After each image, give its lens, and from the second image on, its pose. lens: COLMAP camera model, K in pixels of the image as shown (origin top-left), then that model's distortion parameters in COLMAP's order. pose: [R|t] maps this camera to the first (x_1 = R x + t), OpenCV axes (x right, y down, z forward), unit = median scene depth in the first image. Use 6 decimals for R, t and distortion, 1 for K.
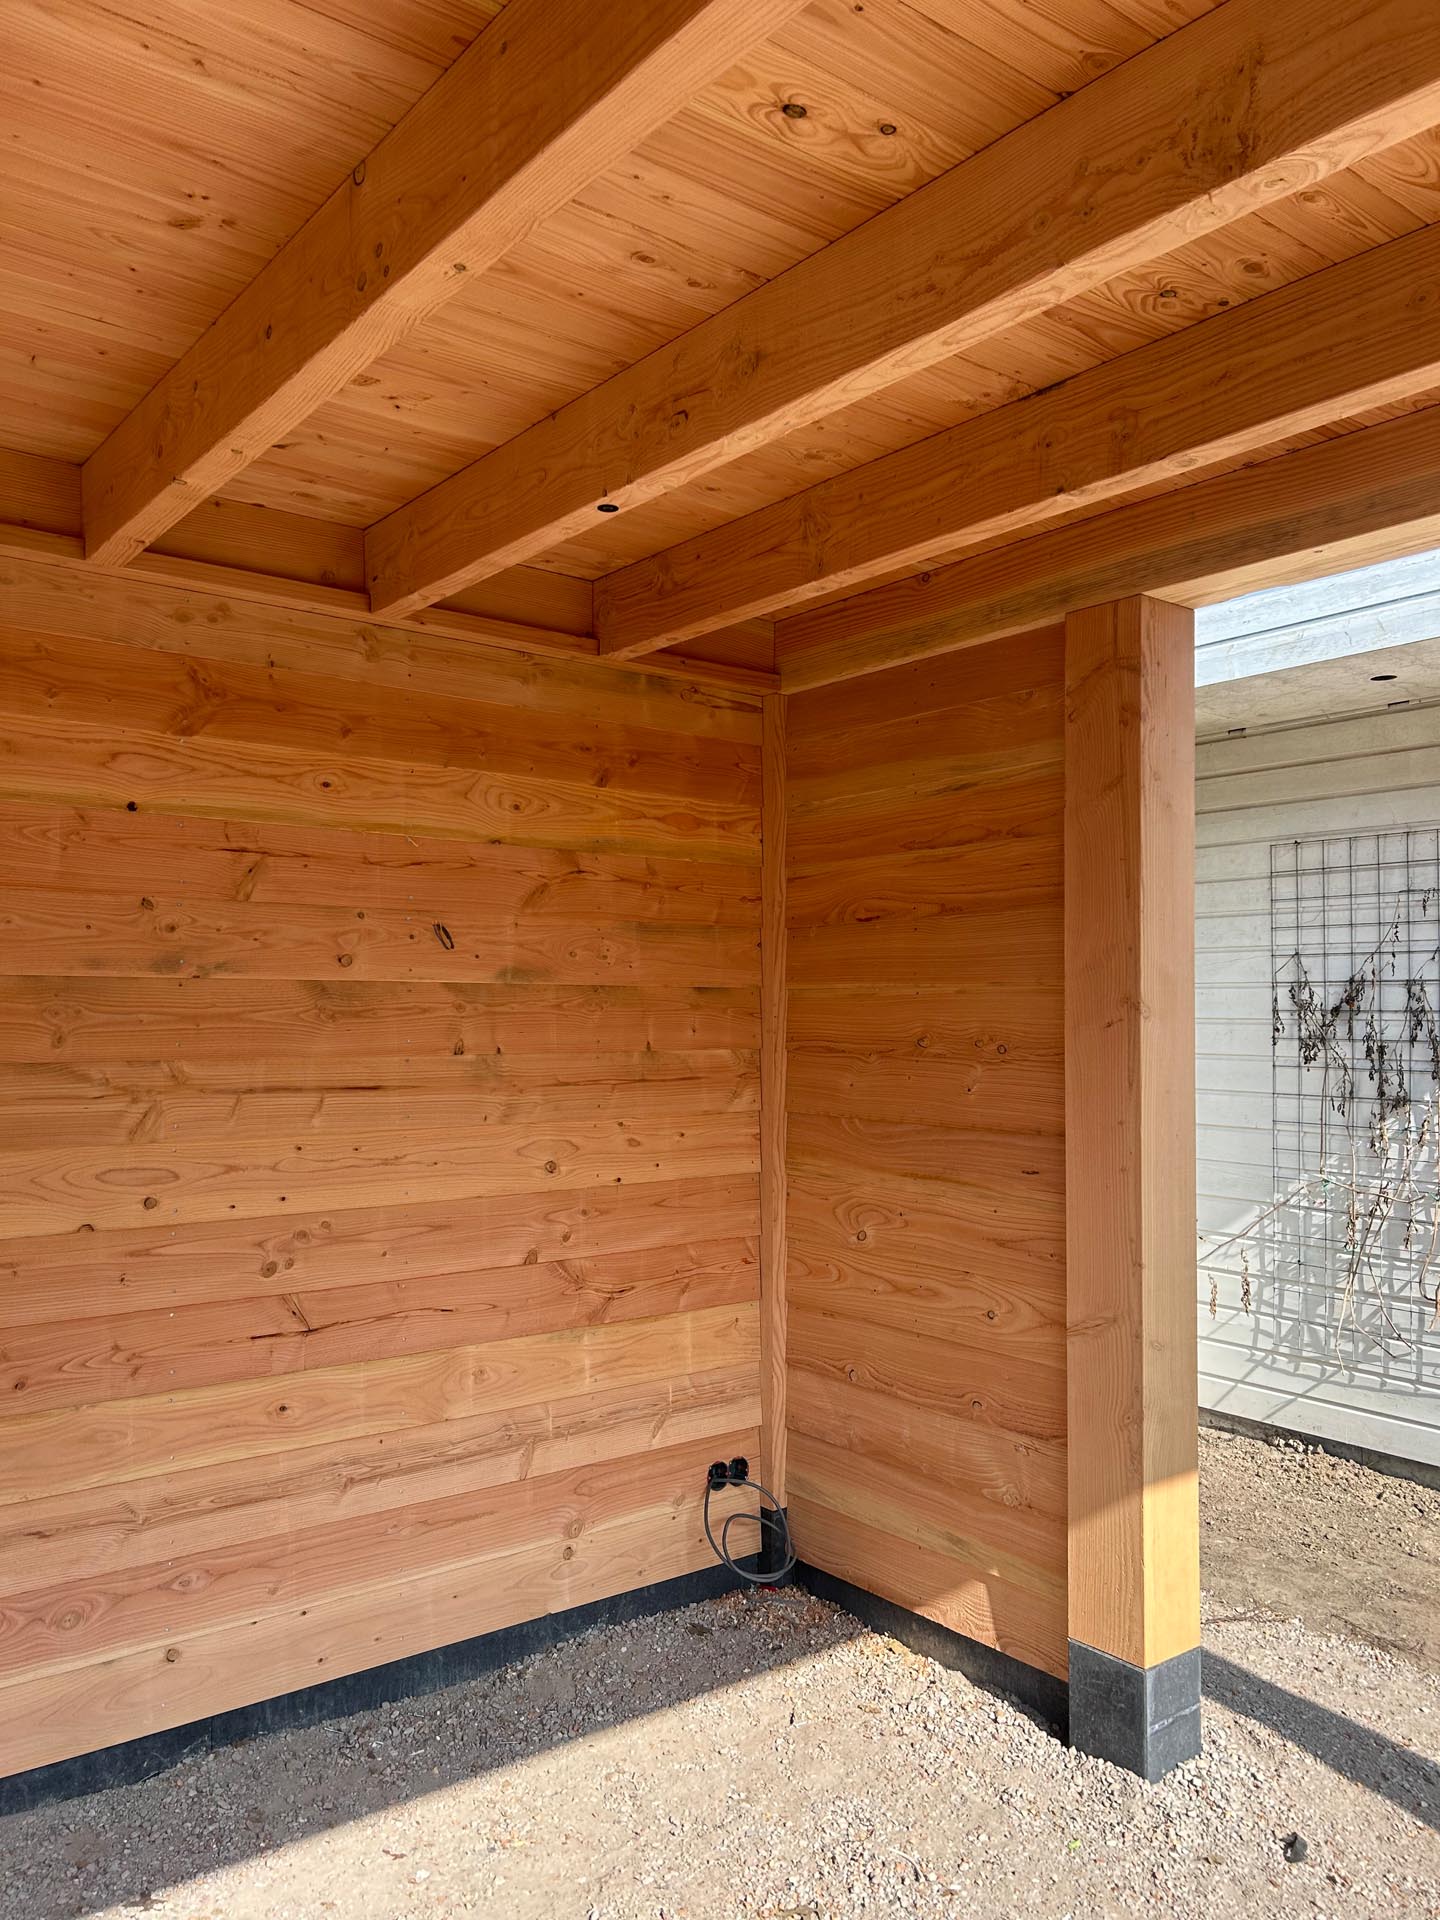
lens RADIAL K [[1440.8, 0, 723.3], [0, 1440.8, 961.3], [0, 0, 1]] dist [0.047173, -0.045065]
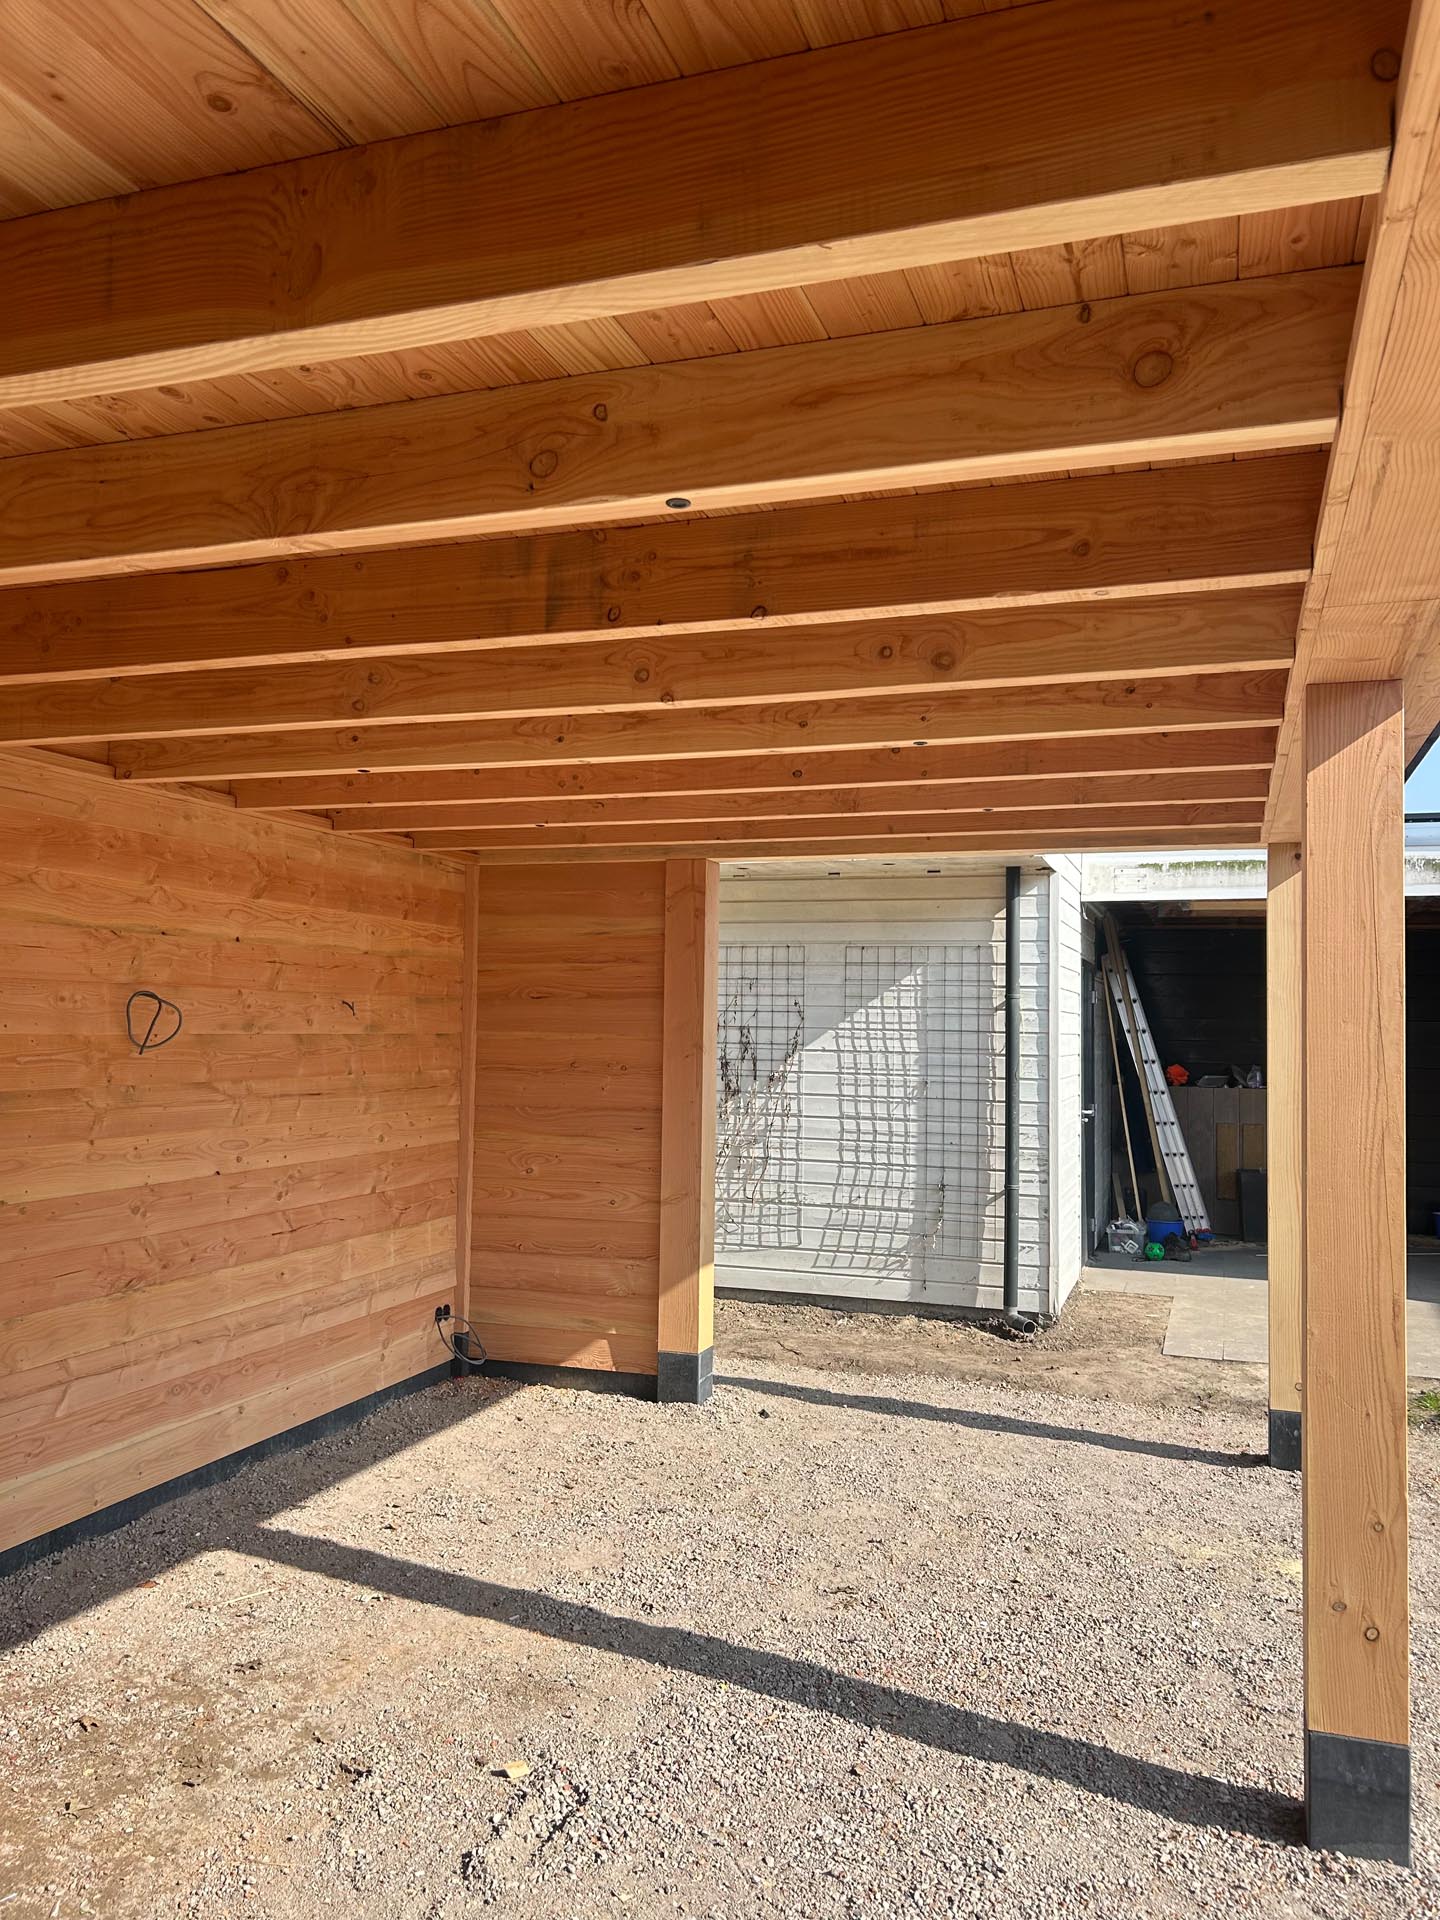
lens RADIAL K [[1440.8, 0, 717.1], [0, 1440.8, 949.2], [0, 0, 1]] dist [0.047173, -0.045065]
pose [[0.841292, 0.034322, 0.539490, -0.748825], [-0.026959, 0.999404, -0.021540, -0.061300], [-0.539908, 0.003578, 0.841716, -0.716145]]
